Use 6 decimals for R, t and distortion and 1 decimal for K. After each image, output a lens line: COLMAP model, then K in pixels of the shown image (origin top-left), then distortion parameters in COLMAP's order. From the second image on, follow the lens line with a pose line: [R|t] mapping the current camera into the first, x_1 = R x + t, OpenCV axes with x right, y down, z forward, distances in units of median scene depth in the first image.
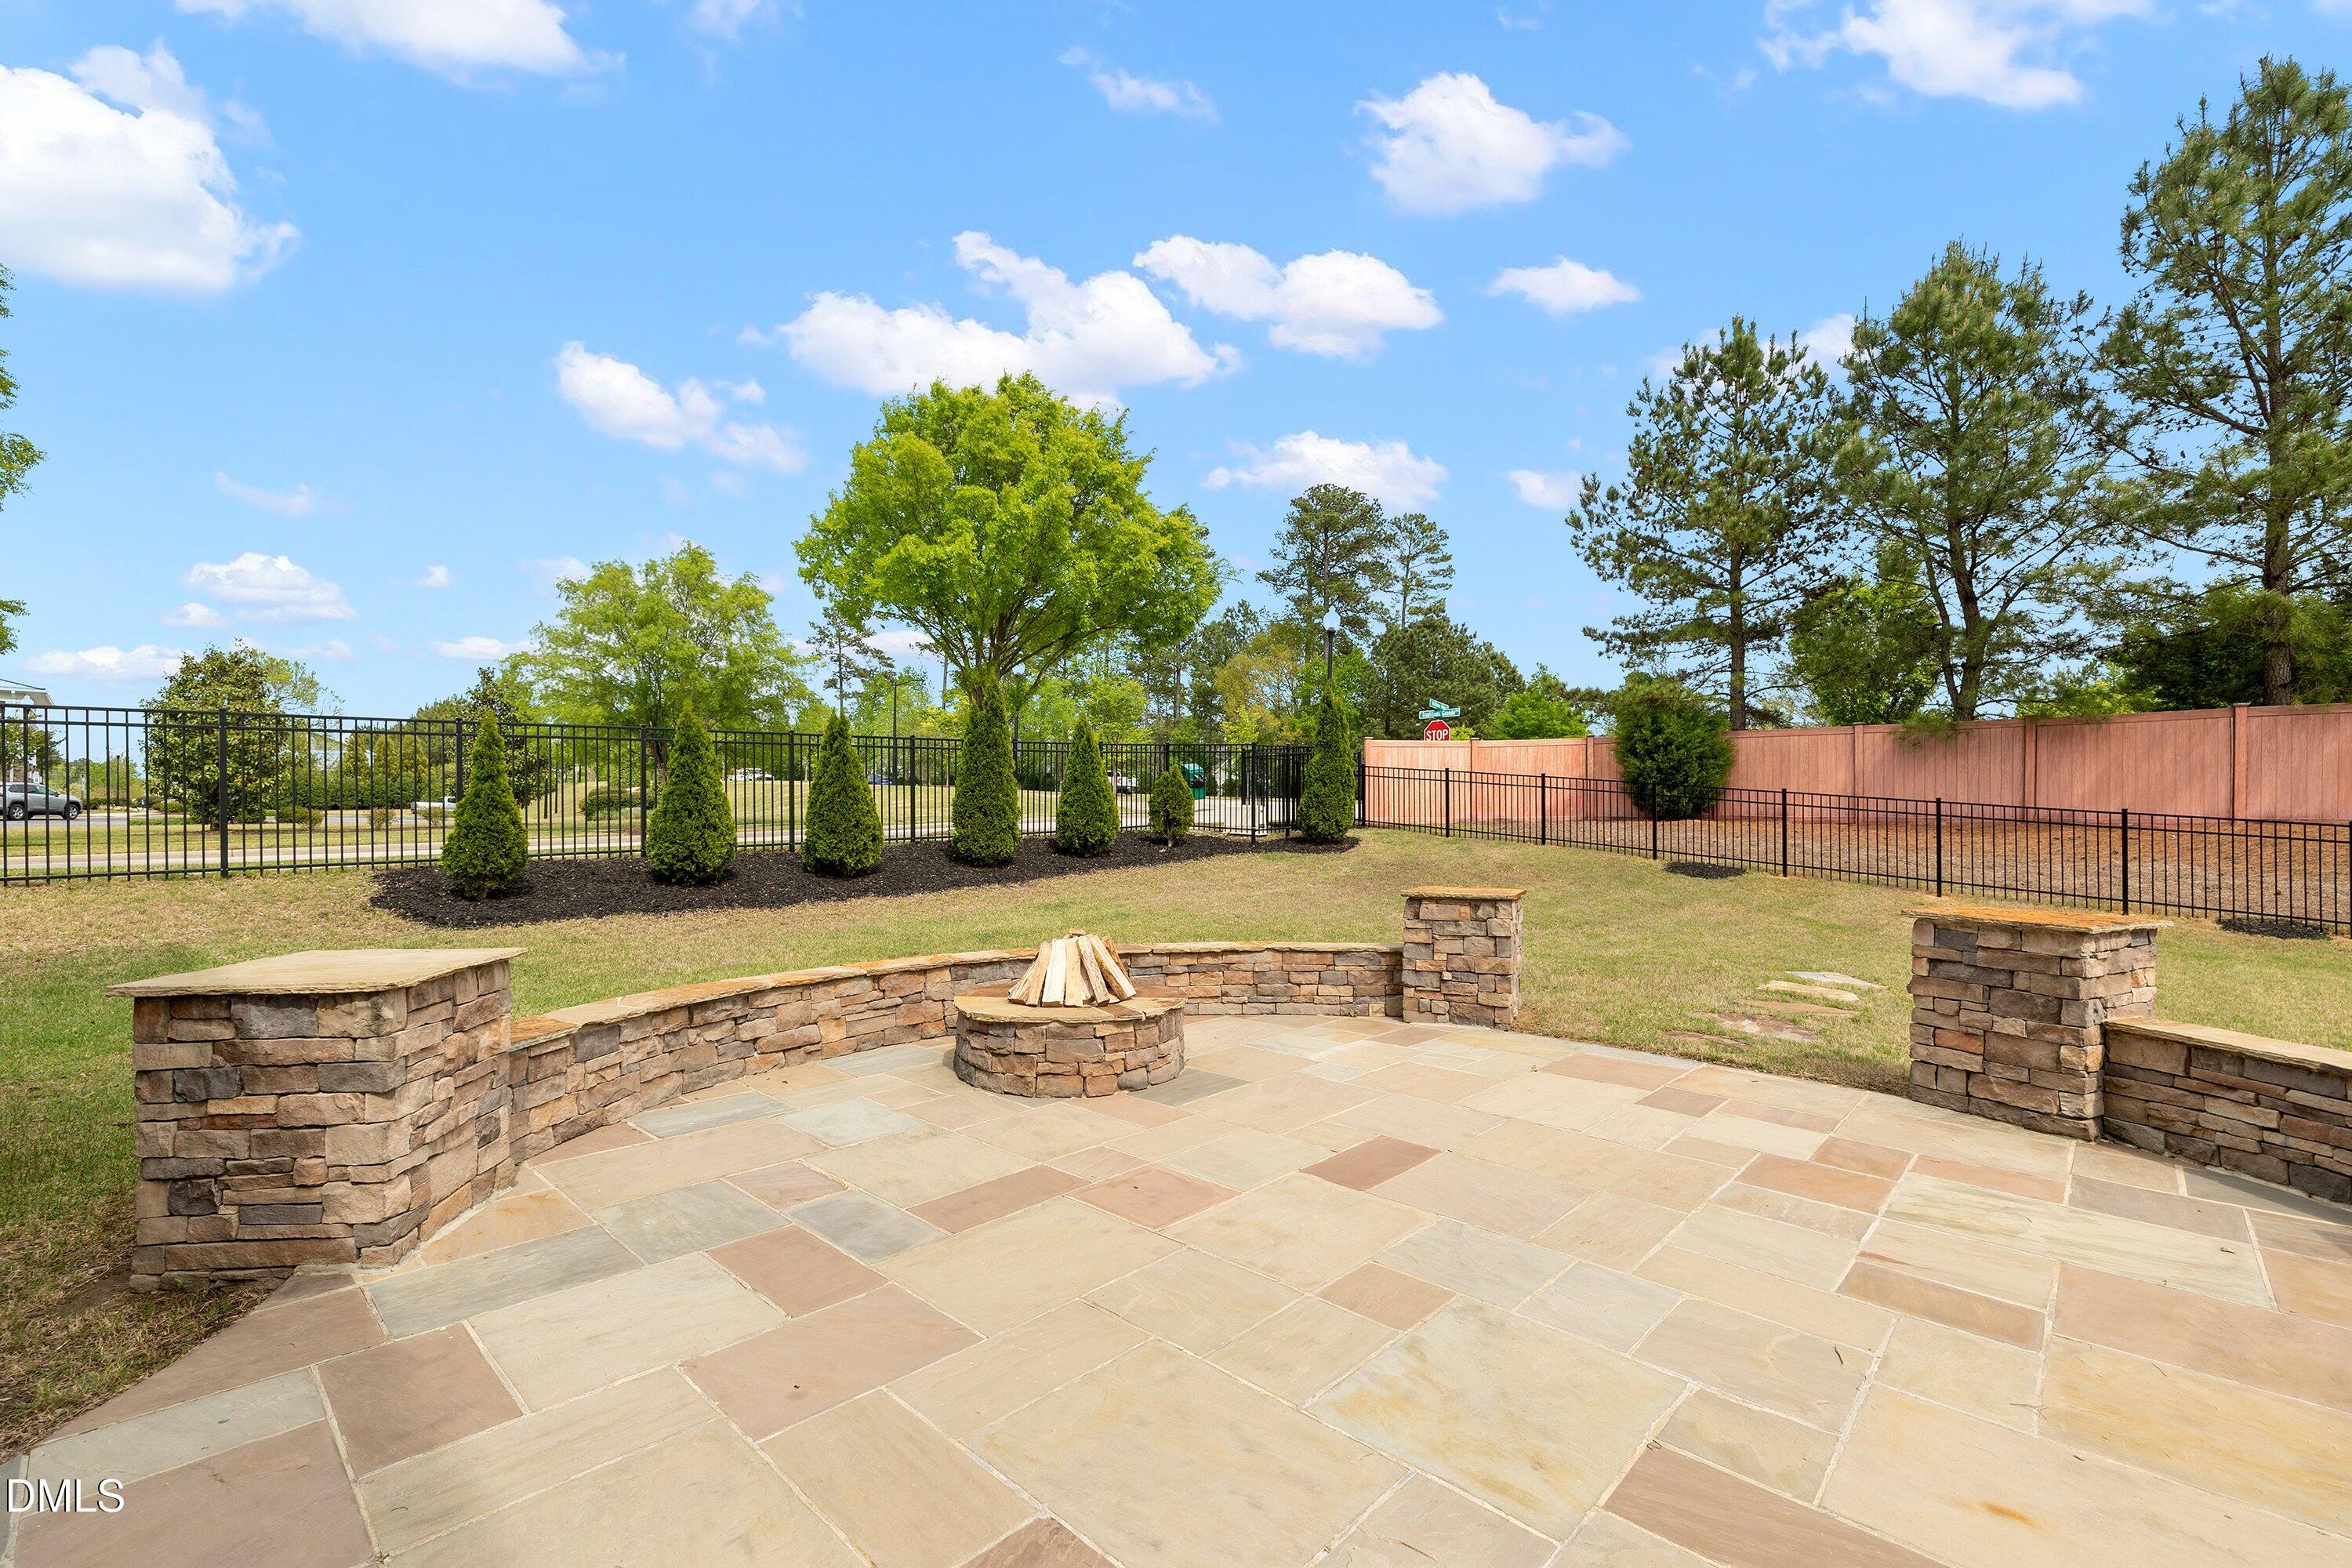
lens RADIAL K [[996.6, 0, 1170.8], [0, 996.6, 812.7], [0, 0, 1]] dist [0.002015, 0.000324]
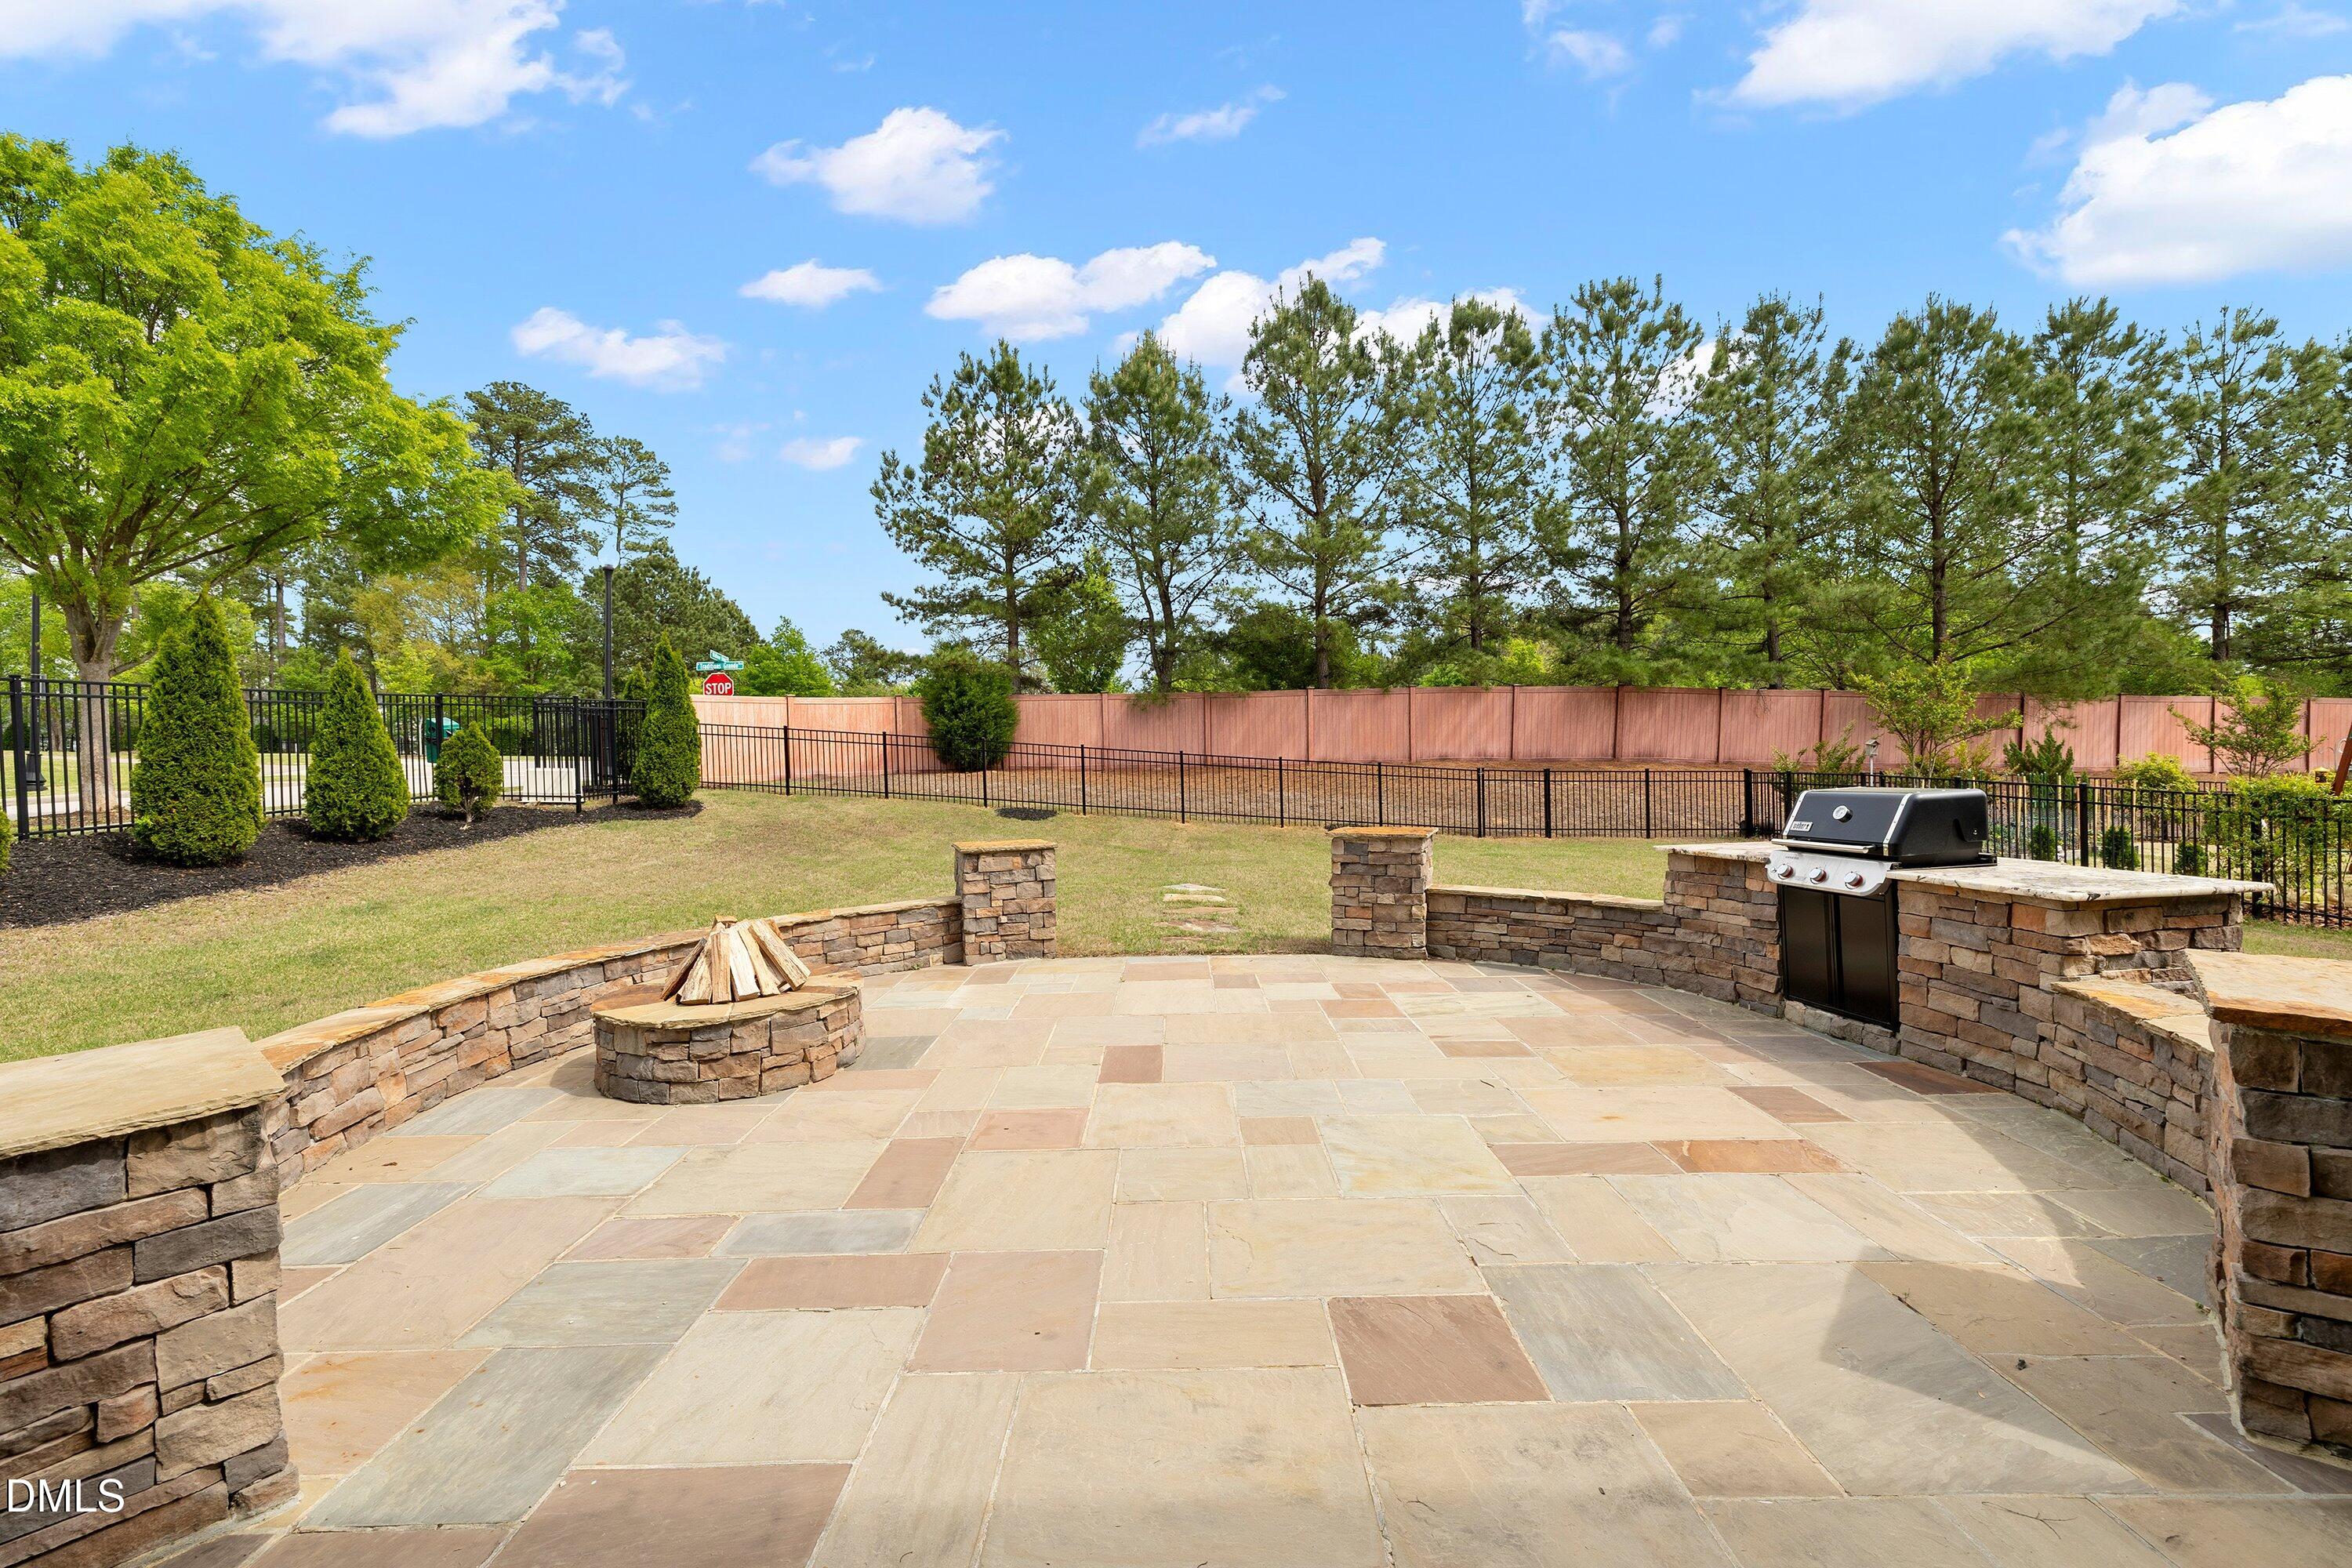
lens RADIAL K [[996.6, 0, 1172.4], [0, 996.6, 779.1], [0, 0, 1]] dist [0.002015, 0.000324]
pose [[0.727999, -0.032977, 0.684784, -0.360487], [0.022678, 0.999454, 0.024021, -0.019455], [-0.685203, -0.001957, 0.728350, 0.037876]]
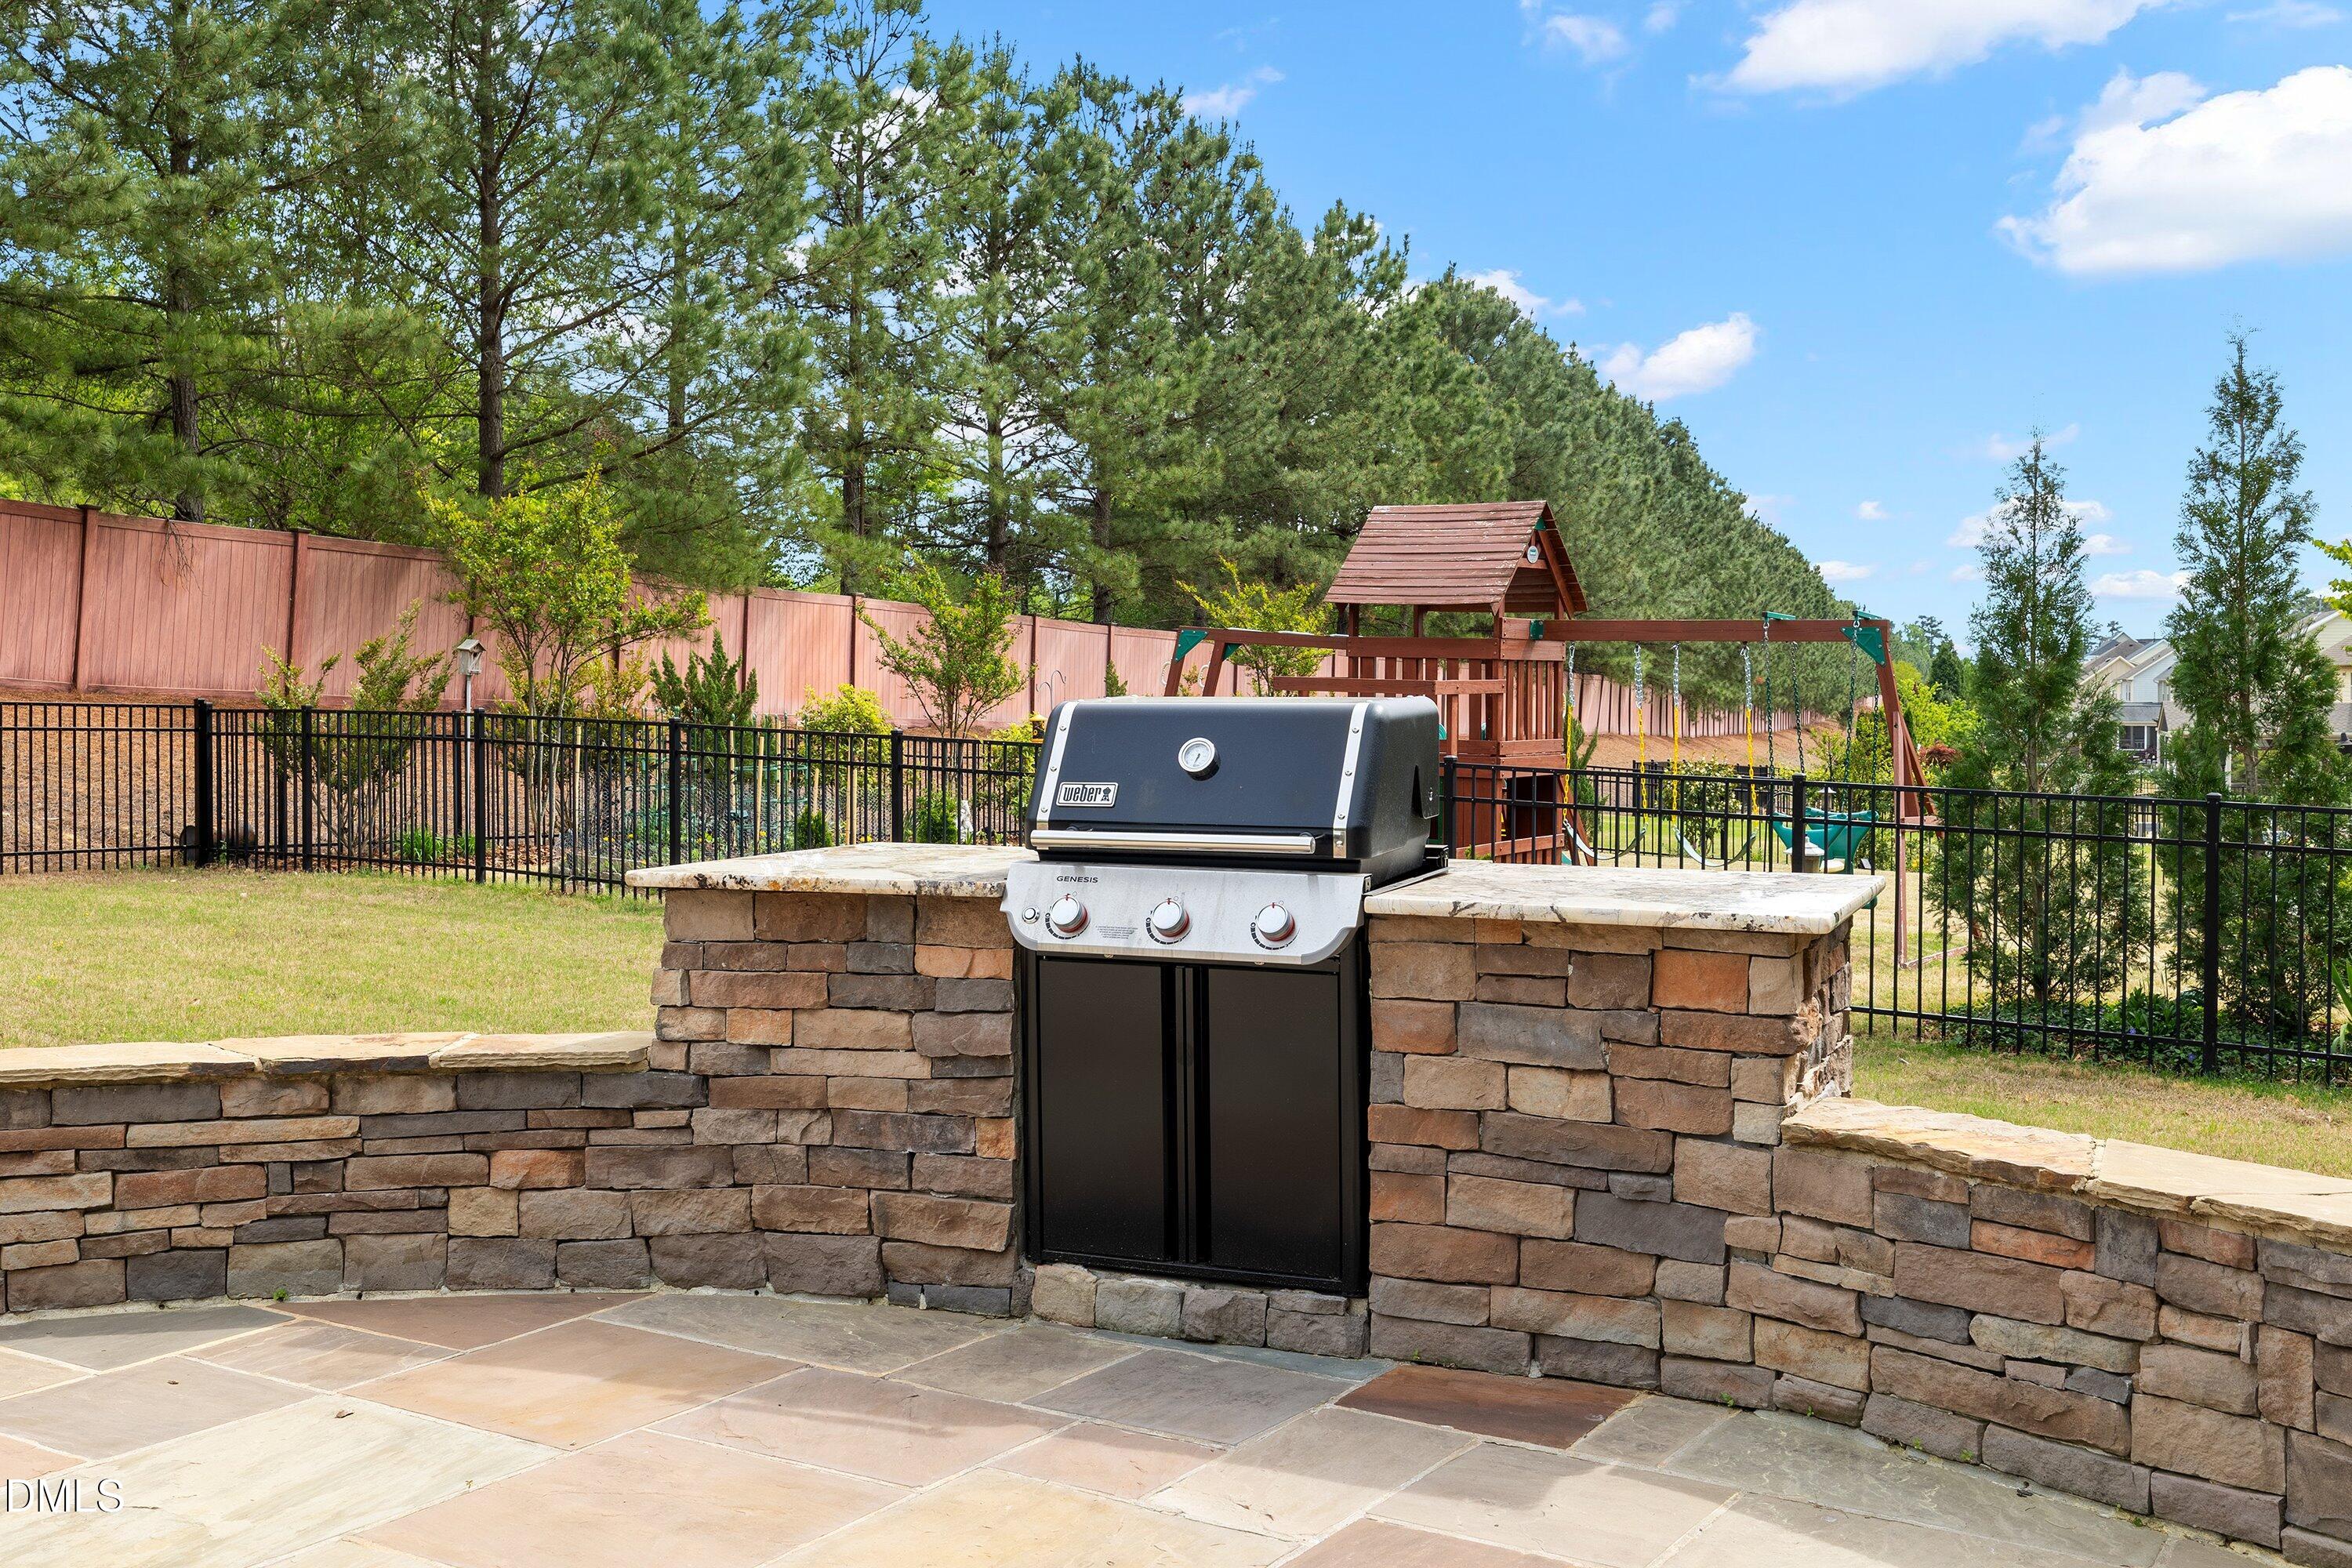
lens RADIAL K [[2316.9, 0, 1159.0], [0, 2316.9, 703.7], [0, 0, 1]] dist [0.003370, 0.000000]
pose [[-0.192394, -0.014503, 0.981211, -0.133218], [-0.011426, 0.999856, 0.012538, 0.013143], [-0.981251, -0.008799, -0.192532, 0.396004]]
